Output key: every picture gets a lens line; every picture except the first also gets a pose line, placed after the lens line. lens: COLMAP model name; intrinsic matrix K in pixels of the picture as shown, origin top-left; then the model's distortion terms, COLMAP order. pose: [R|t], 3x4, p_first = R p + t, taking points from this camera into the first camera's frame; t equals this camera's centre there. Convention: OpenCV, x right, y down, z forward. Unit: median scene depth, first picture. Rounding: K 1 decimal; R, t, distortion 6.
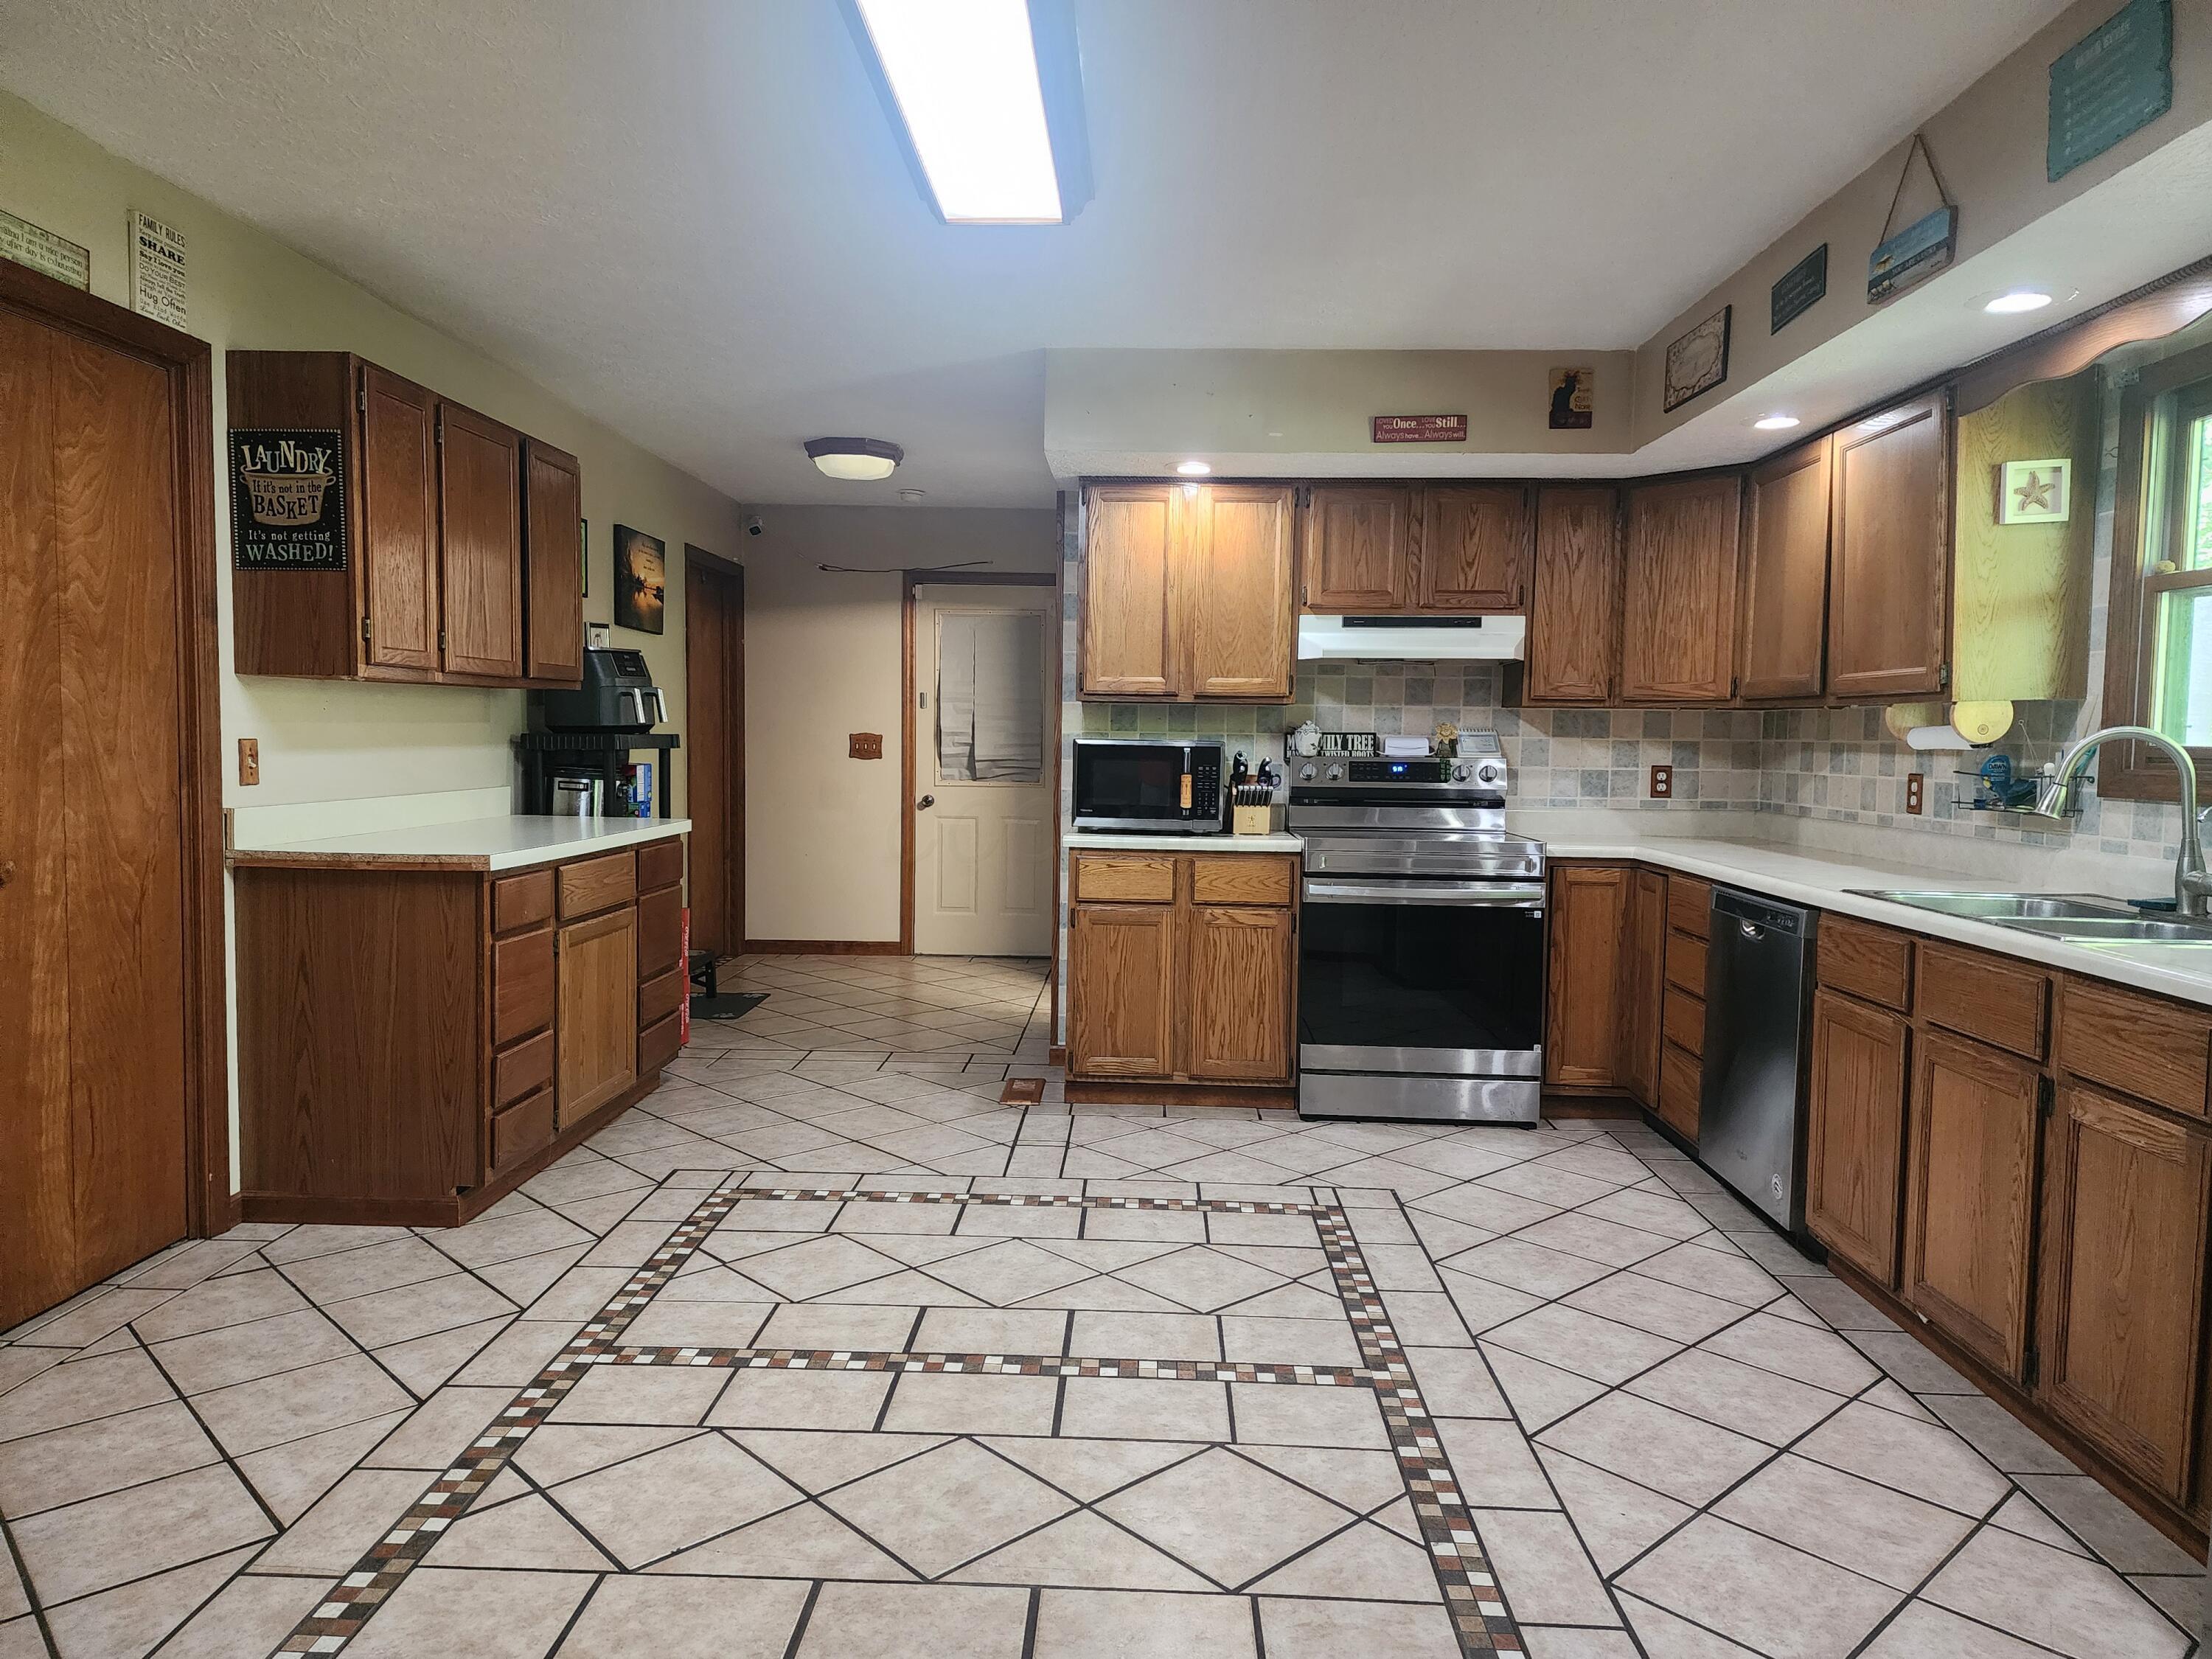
lens RADIAL K [[1480.9, 0, 1085.8], [0, 1480.9, 829.9], [0, 0, 1]] dist [0.090276, -0.085778]
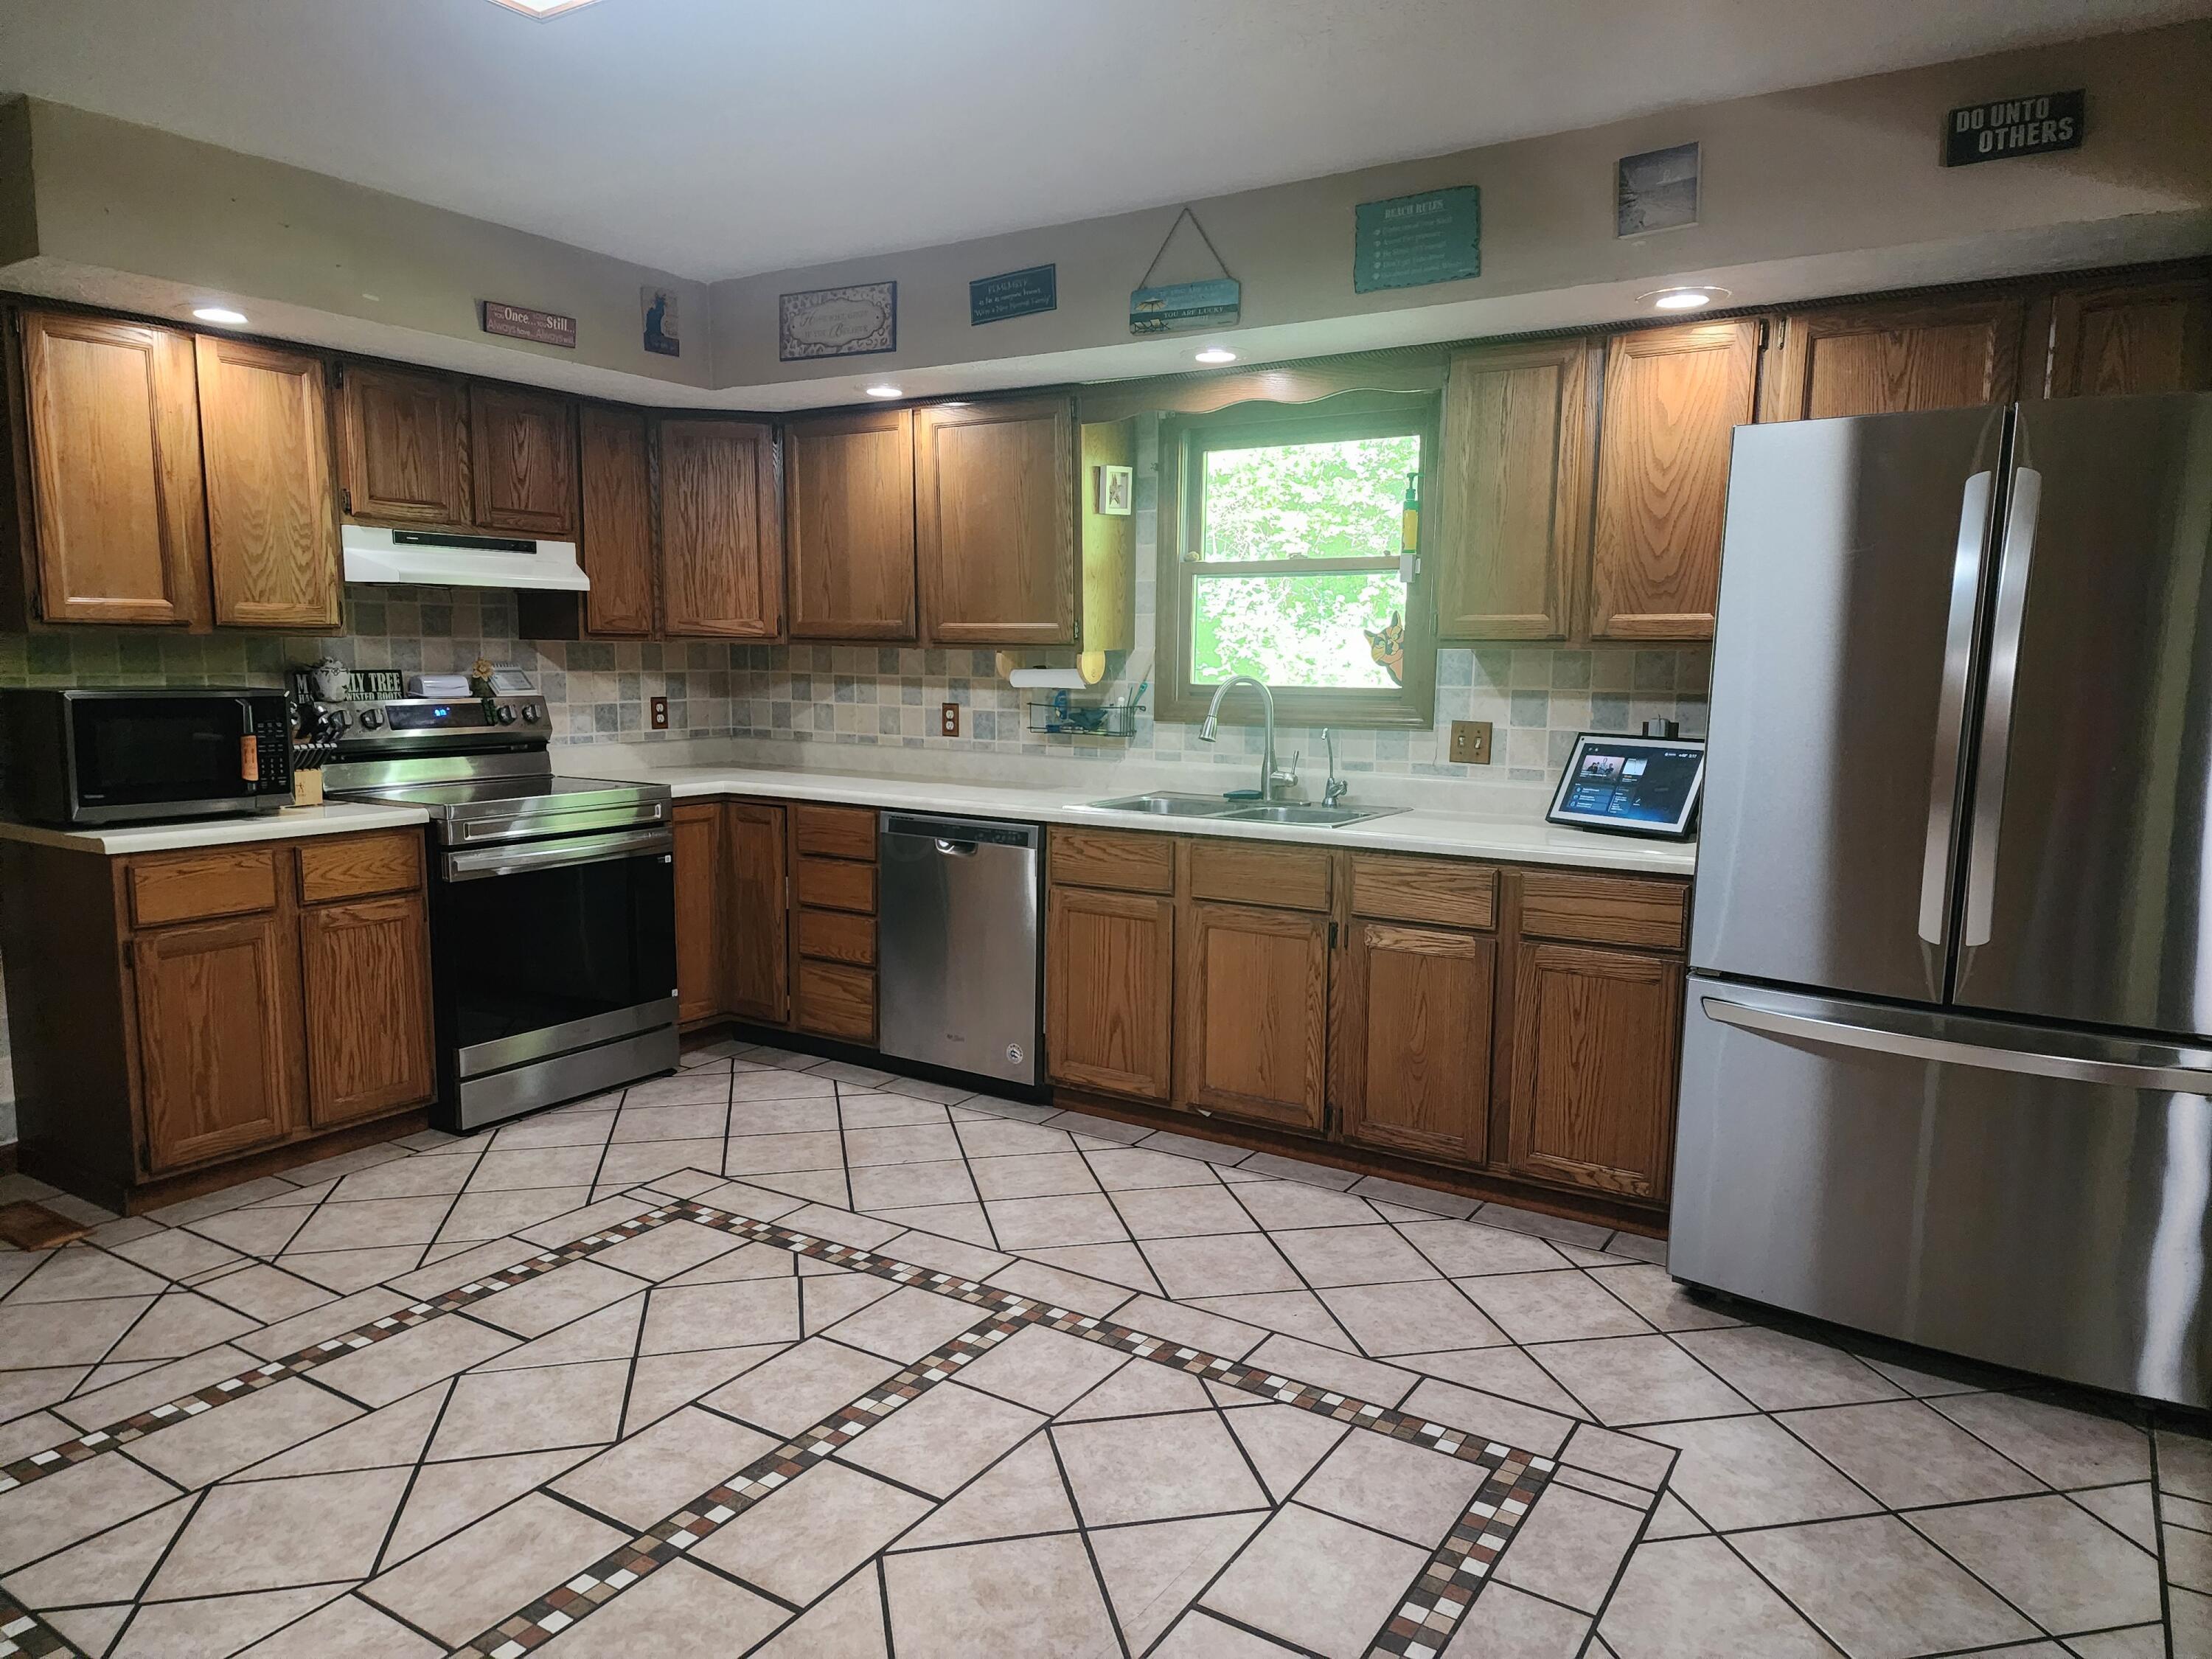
lens RADIAL K [[1482.8, 0, 1096.1], [0, 1482.8, 848.6], [0, 0, 1]] dist [0.088176, -0.085681]
pose [[0.506262, -0.127642, 0.852881, -0.497203], [0.054772, 0.991748, 0.115913, -0.061415], [-0.860639, -0.011968, 0.509075, 0.331311]]
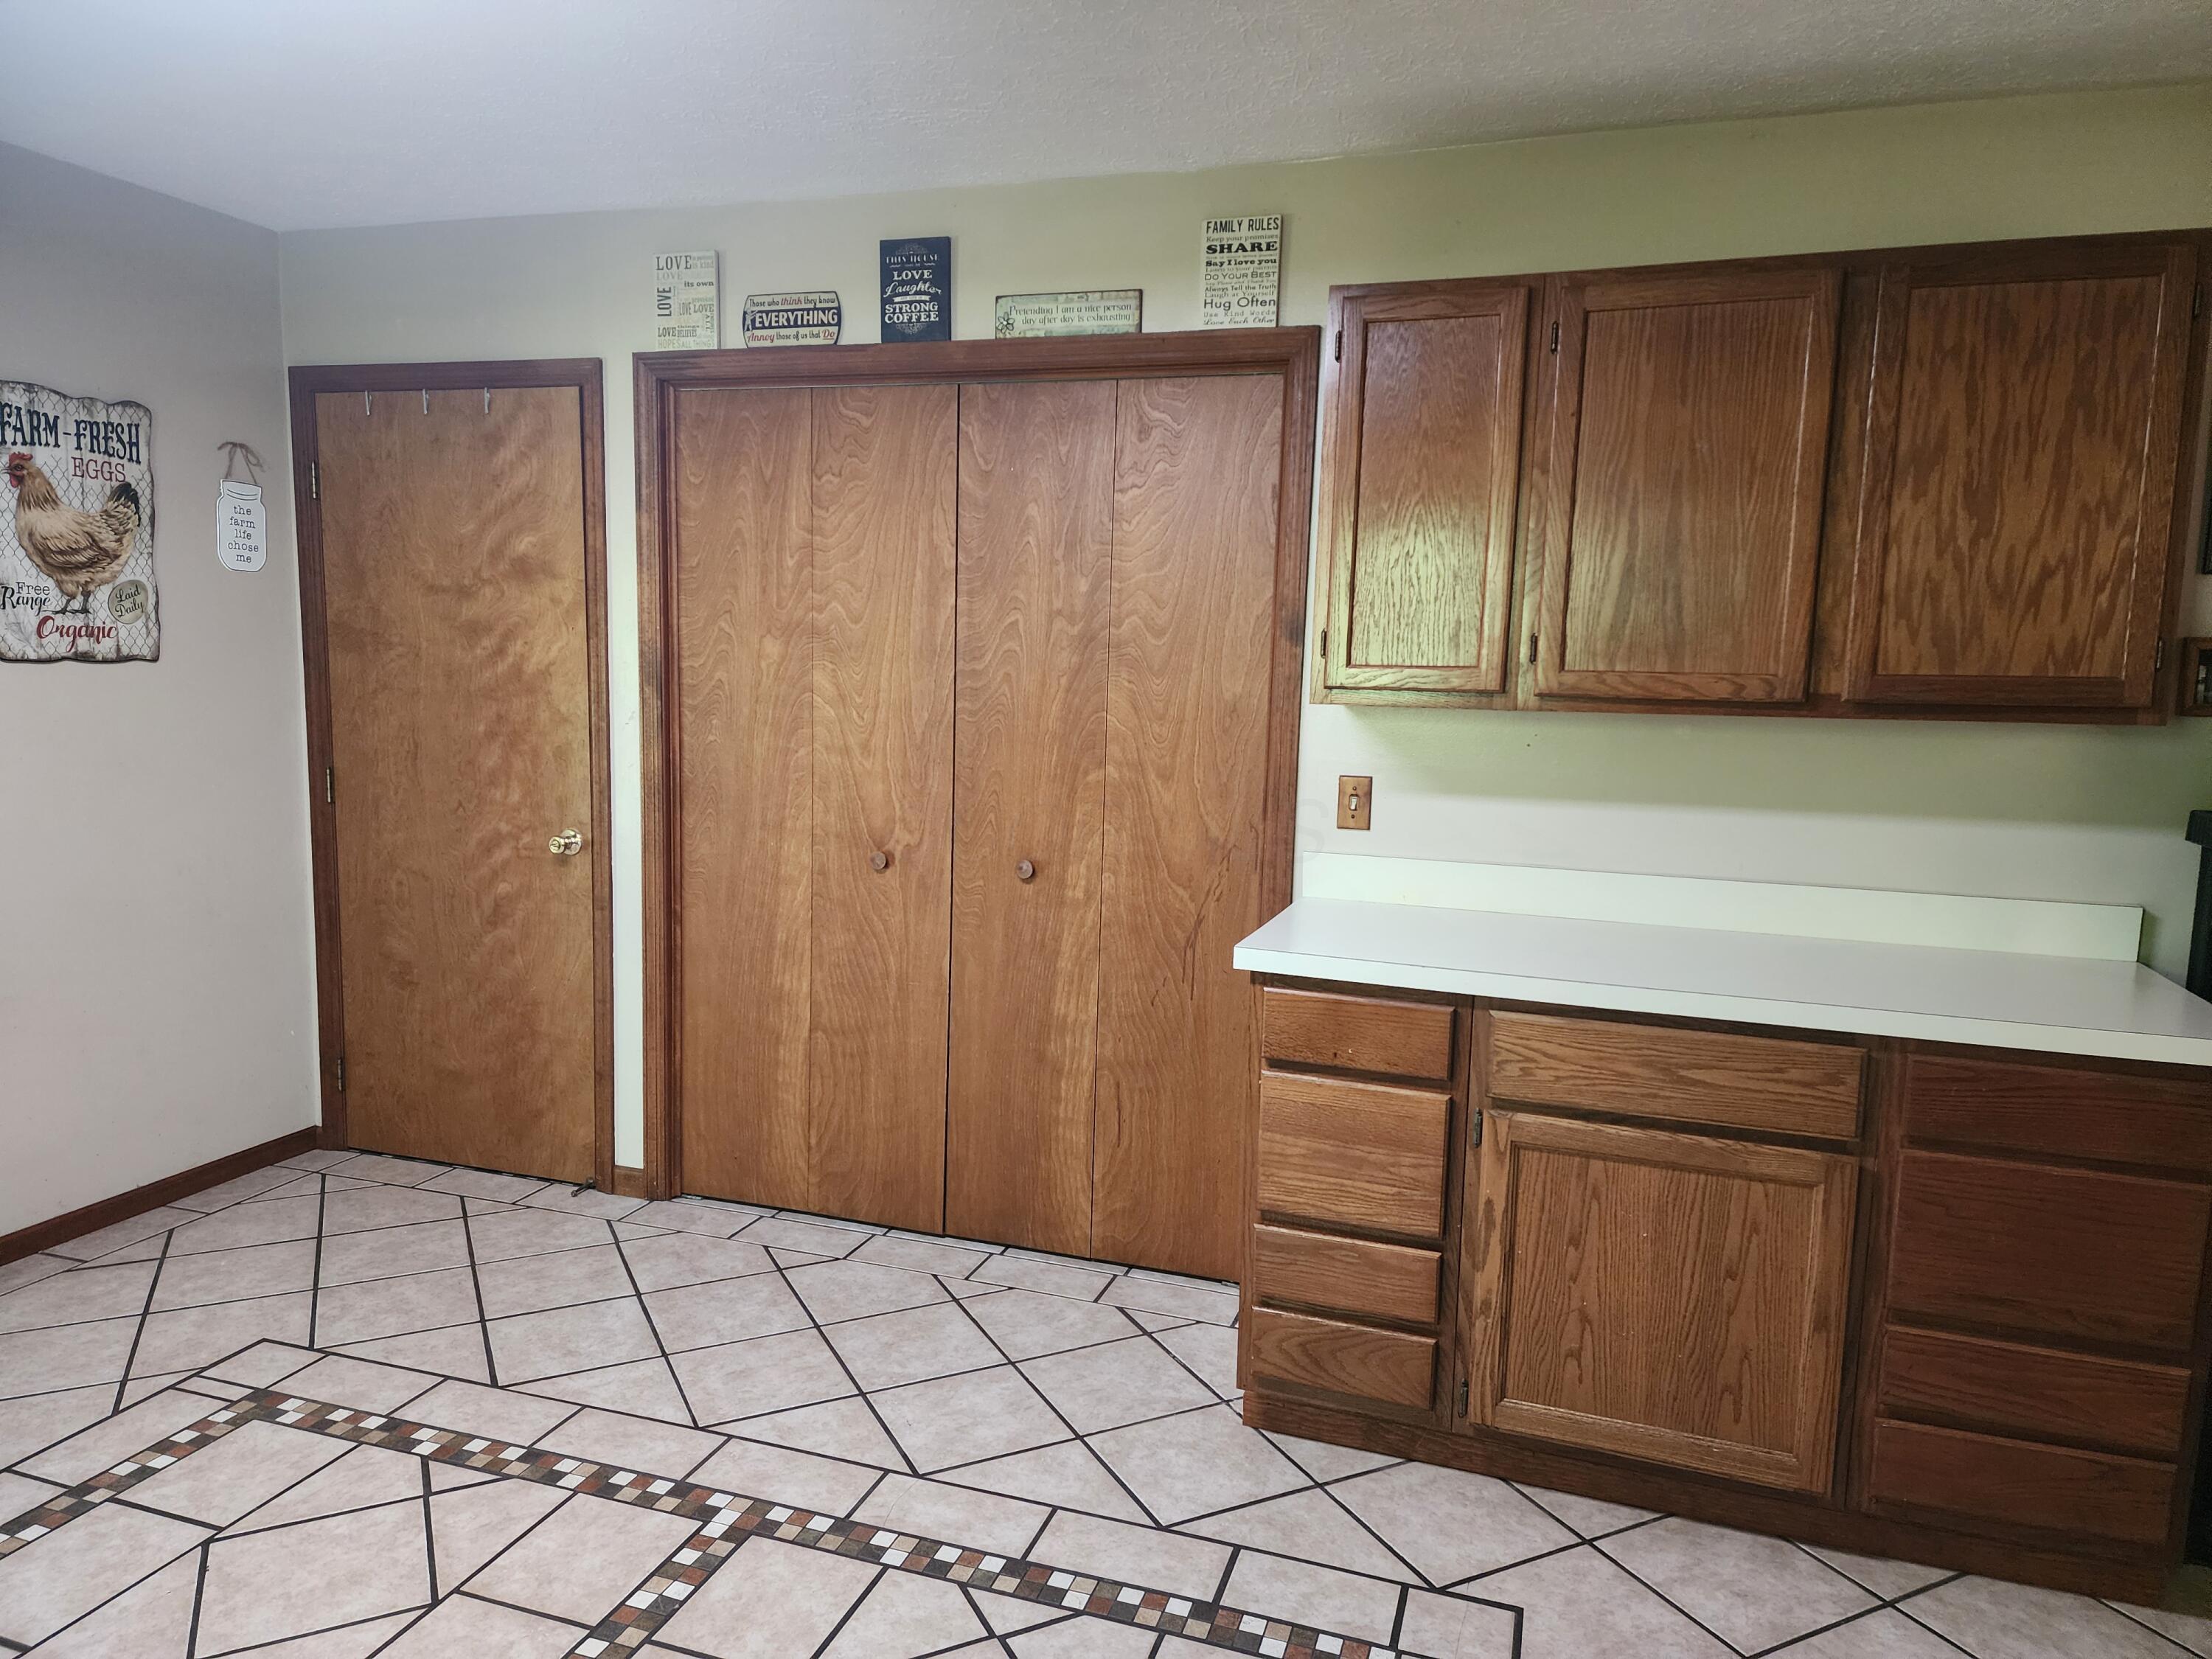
lens RADIAL K [[1464.4, 0, 1101.8], [0, 1464.4, 845.8], [0, 0, 1]] dist [0.088995, -0.083164]
pose [[-0.274419, 0.095863, -0.956820, 0.294776], [-0.094926, 0.987458, 0.126158, -0.113758], [0.956913, 0.125448, -0.261877, 1.093703]]
